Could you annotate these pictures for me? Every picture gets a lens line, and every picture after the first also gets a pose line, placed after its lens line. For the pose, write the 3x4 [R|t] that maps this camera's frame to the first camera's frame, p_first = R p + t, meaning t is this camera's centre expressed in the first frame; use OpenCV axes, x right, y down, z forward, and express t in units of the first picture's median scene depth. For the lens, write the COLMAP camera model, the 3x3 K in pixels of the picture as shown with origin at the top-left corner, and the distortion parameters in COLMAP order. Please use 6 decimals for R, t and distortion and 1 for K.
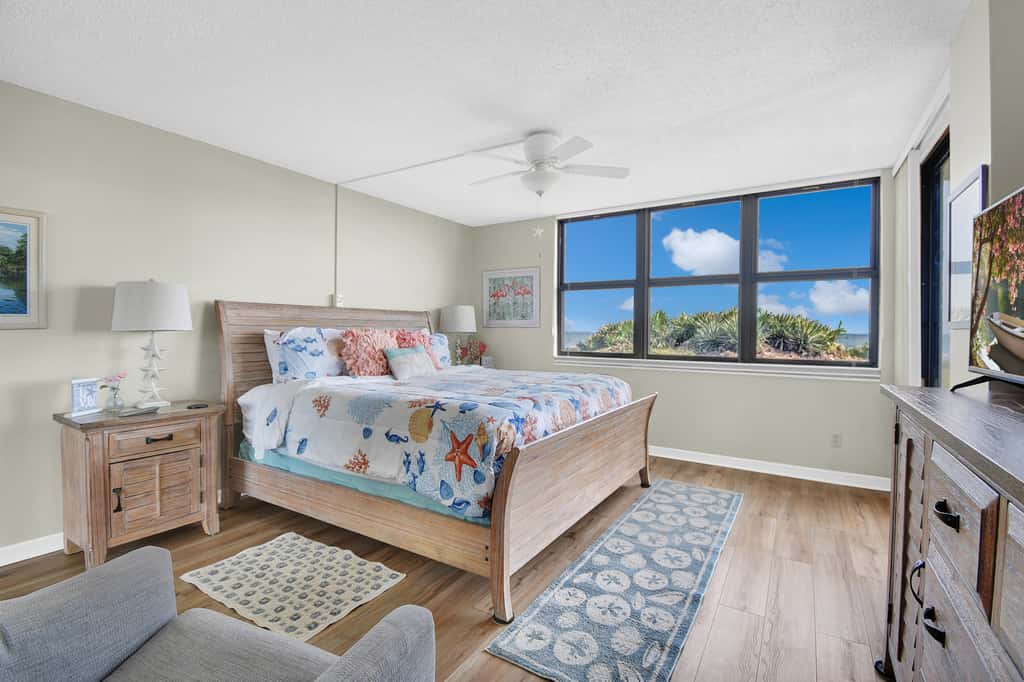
lens RADIAL K [[469.3, 0, 512.0], [0, 469.3, 341.0], [0, 0, 1]] dist [0.028349, -0.028931]
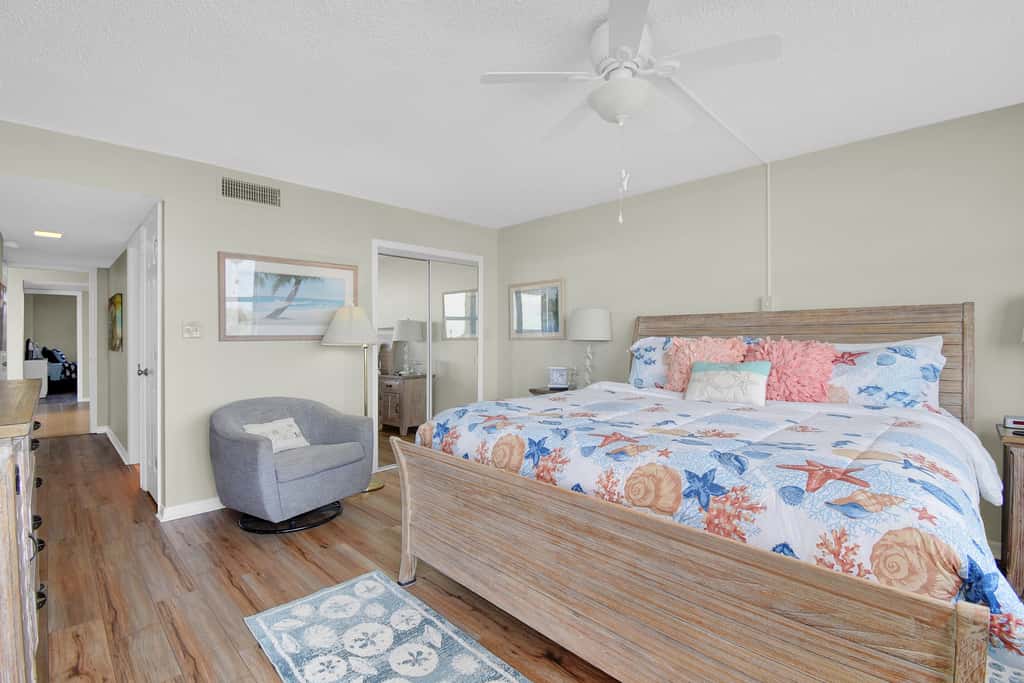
lens RADIAL K [[469.3, 0, 512.0], [0, 469.3, 341.5], [0, 0, 1]] dist [0.028349, -0.028931]
pose [[-0.240346, 0.002131, -0.970685, 0.939833], [-0.022533, 0.999716, 0.007774, -0.028715], [0.970426, 0.023741, -0.240229, 1.342555]]
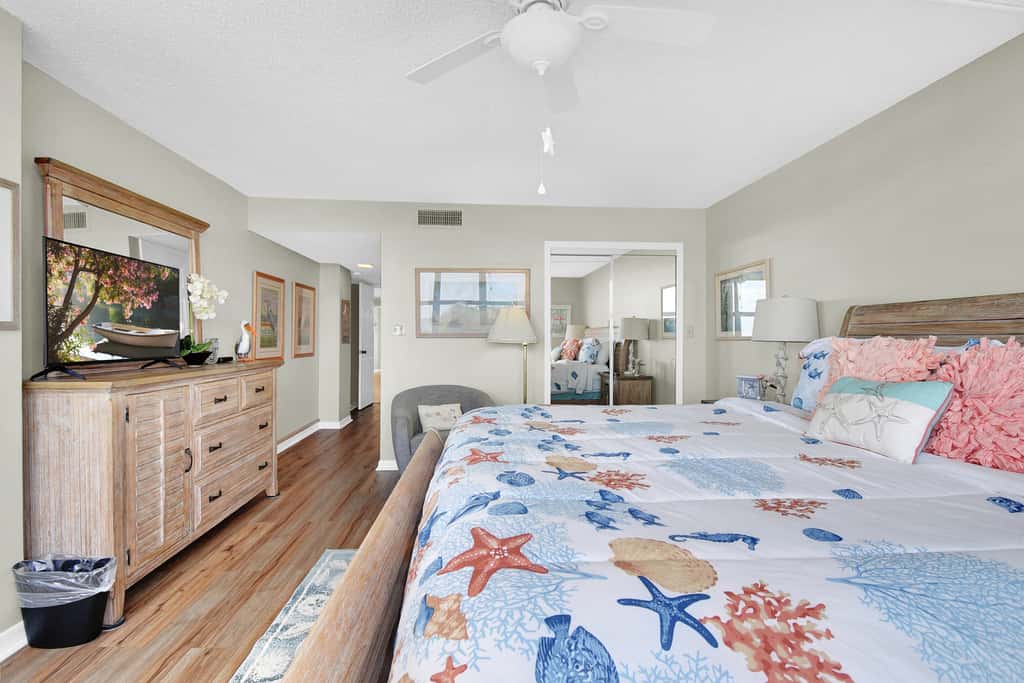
lens RADIAL K [[469.3, 0, 512.0], [0, 469.3, 341.5], [0, 0, 1]] dist [0.028349, -0.028931]
pose [[-0.816354, -0.001120, -0.577551, 0.506538], [-0.021146, 0.999386, 0.027952, -0.046287], [0.577165, 0.035032, -0.815876, 1.847724]]
